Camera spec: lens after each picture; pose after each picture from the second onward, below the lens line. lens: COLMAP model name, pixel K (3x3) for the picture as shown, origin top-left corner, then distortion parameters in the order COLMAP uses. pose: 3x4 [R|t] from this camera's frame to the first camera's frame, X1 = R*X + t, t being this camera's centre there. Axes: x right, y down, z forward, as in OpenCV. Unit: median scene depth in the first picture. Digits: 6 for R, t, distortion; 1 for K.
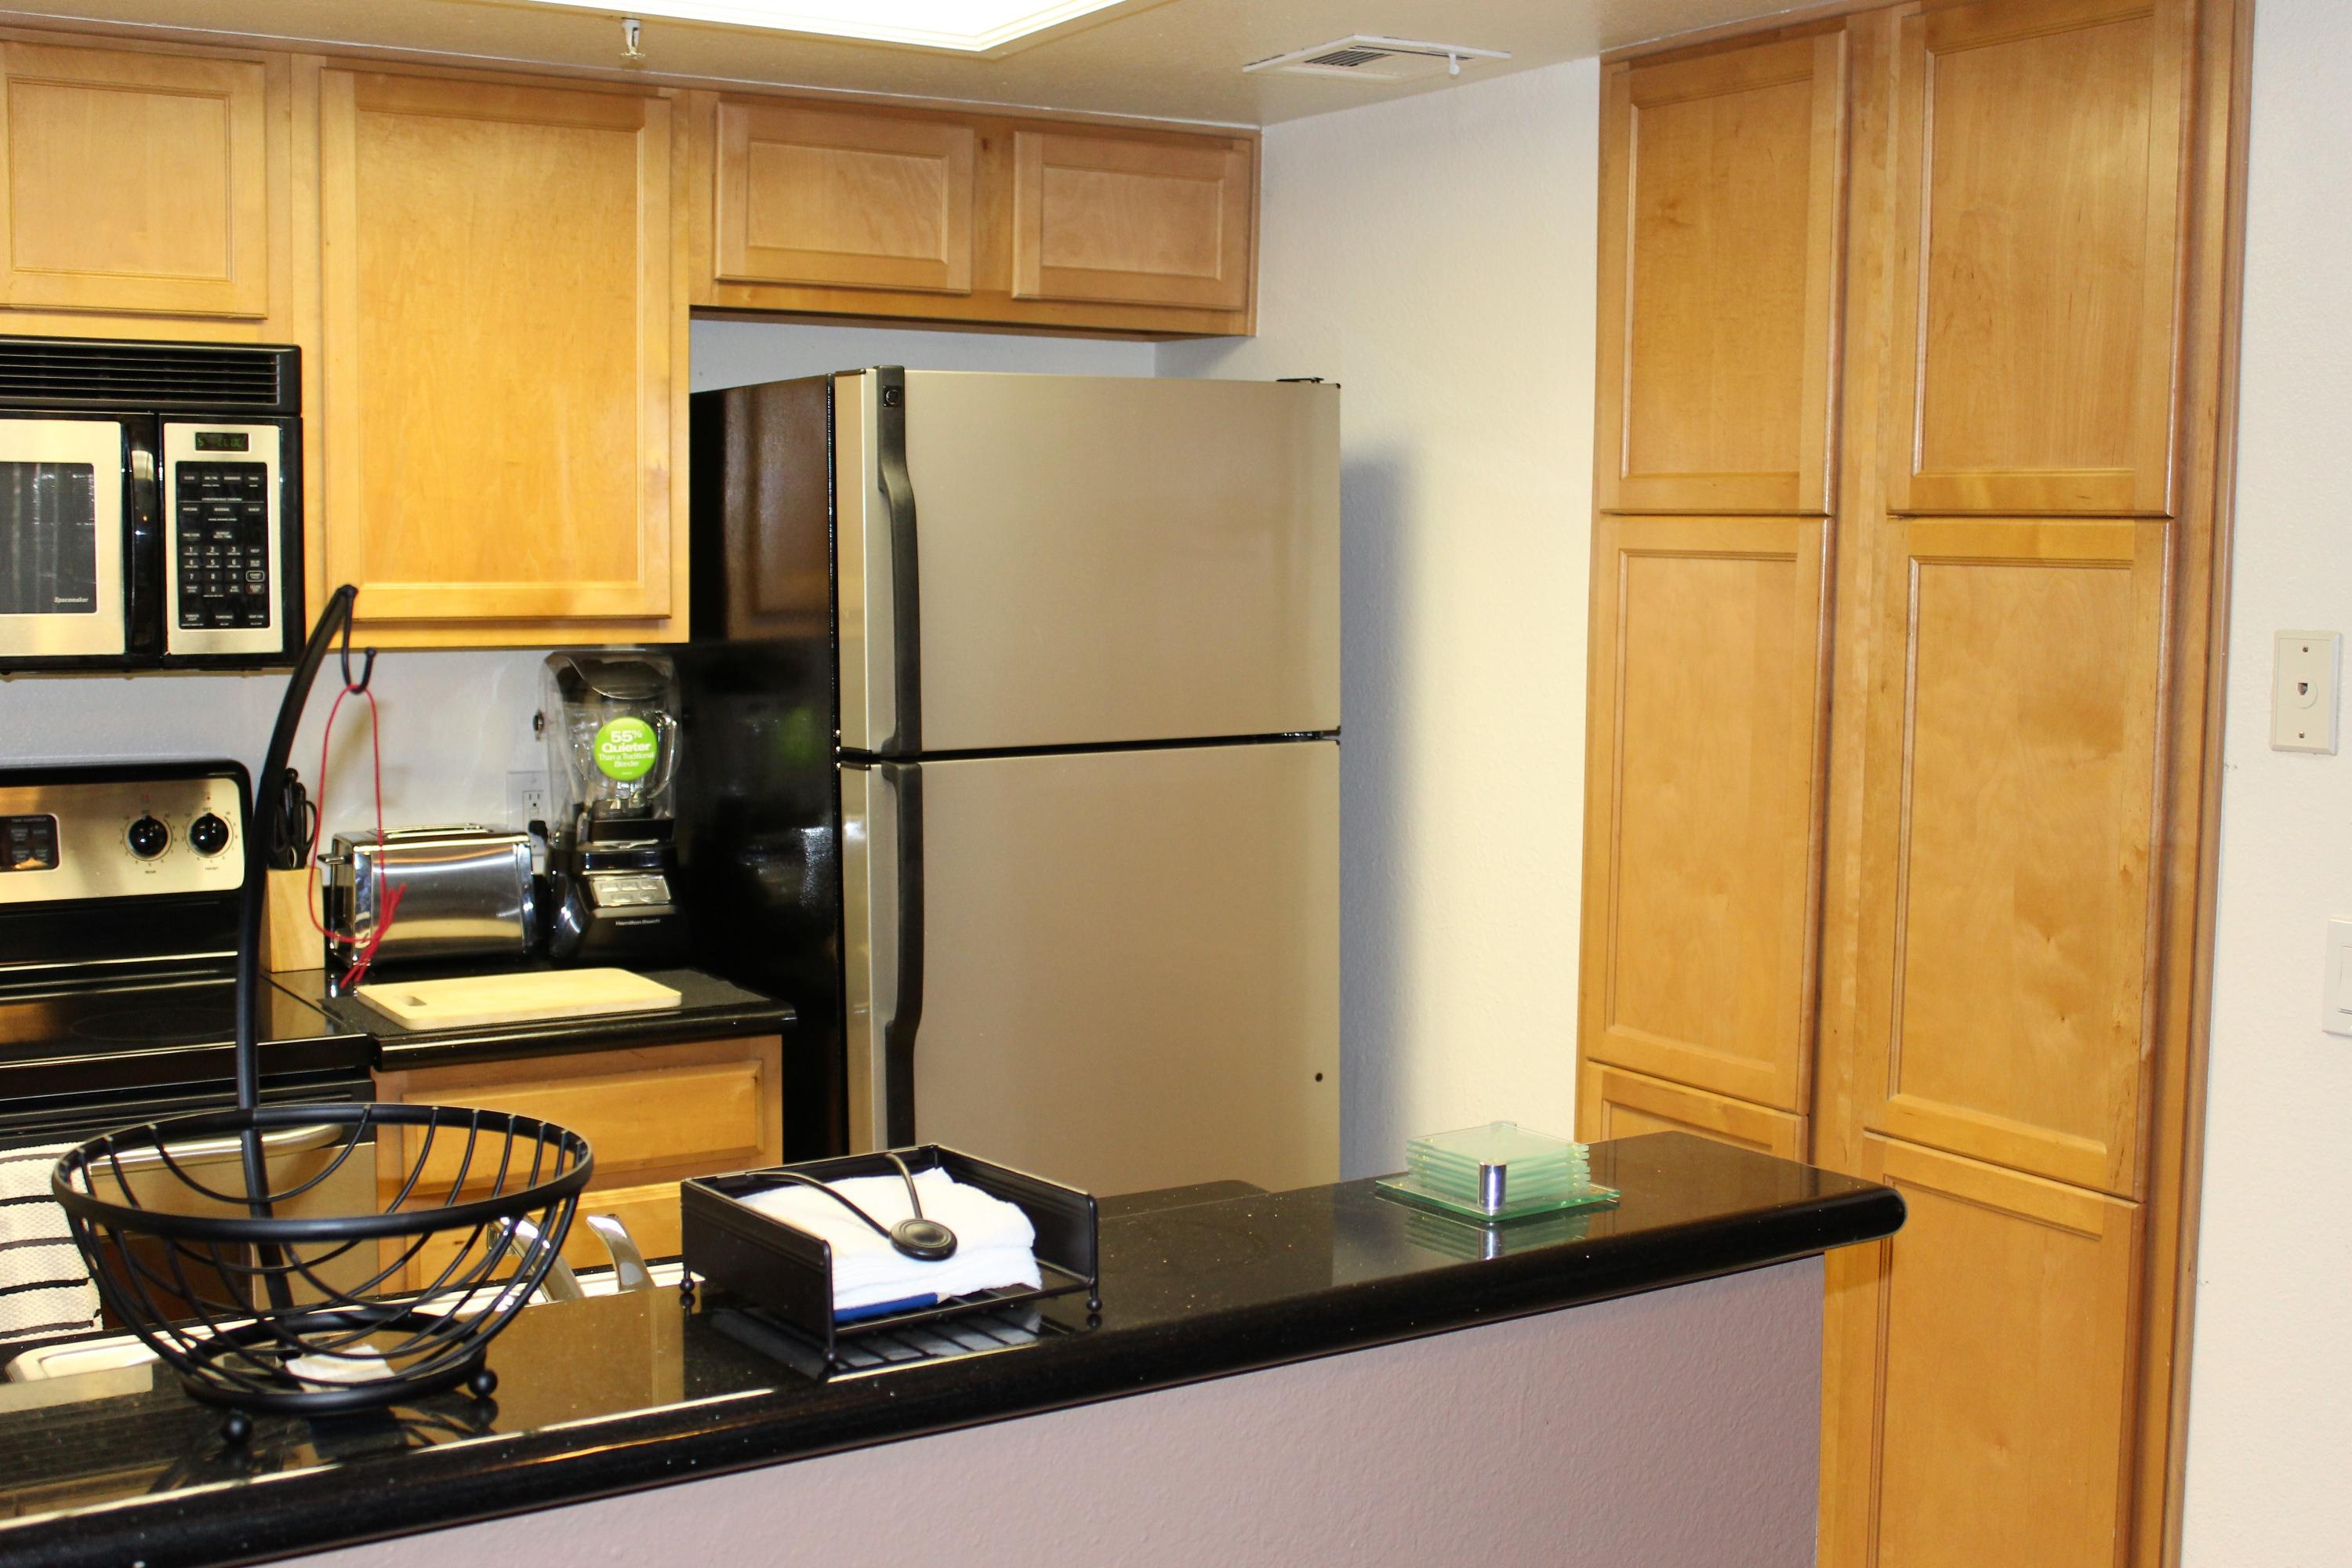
lens RADIAL K [[2775.8, 0, 1174.2], [0, 2775.8, 782.7], [0, 0, 1]] dist [-0.005951, 0.000000]
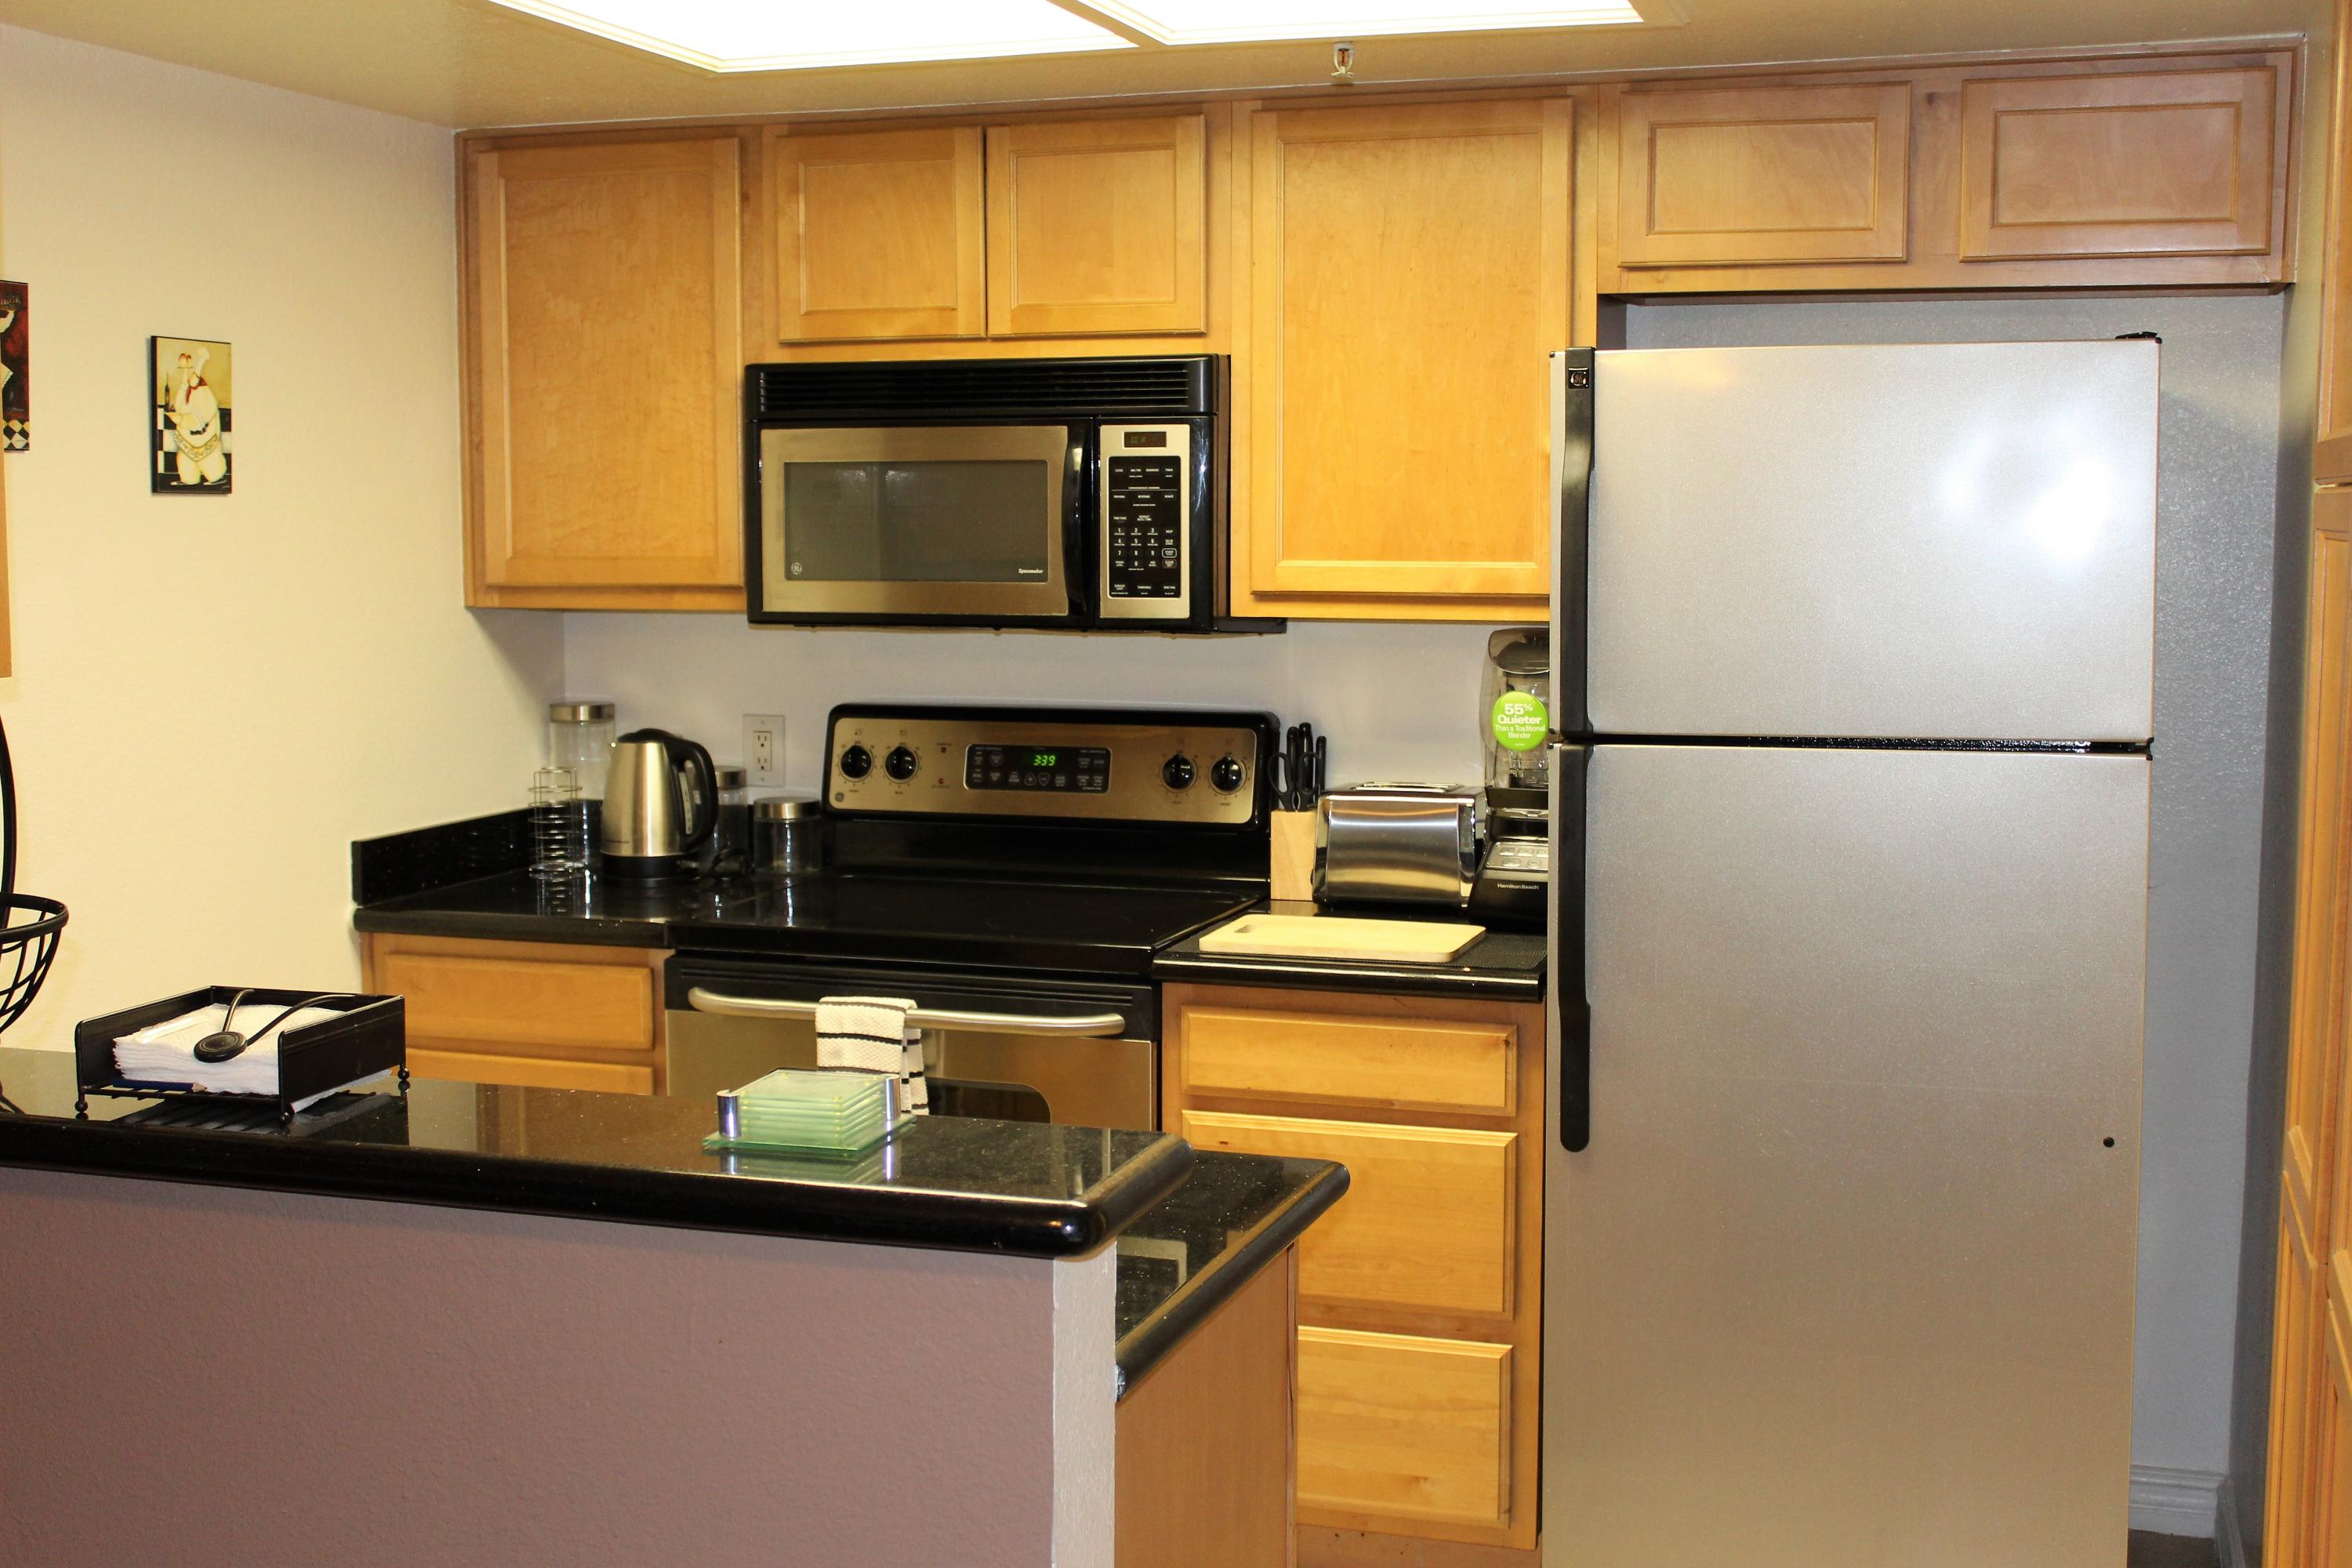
lens RADIAL K [[2775.8, 0, 1176.6], [0, 2775.8, 783.9], [0, 0, 1]] dist [-0.005951, 0.000000]
pose [[0.652463, 0.070423, -0.754542, 0.564749], [-0.066365, 0.997157, 0.035680, -0.019149], [0.754909, 0.026796, 0.655282, 0.234298]]
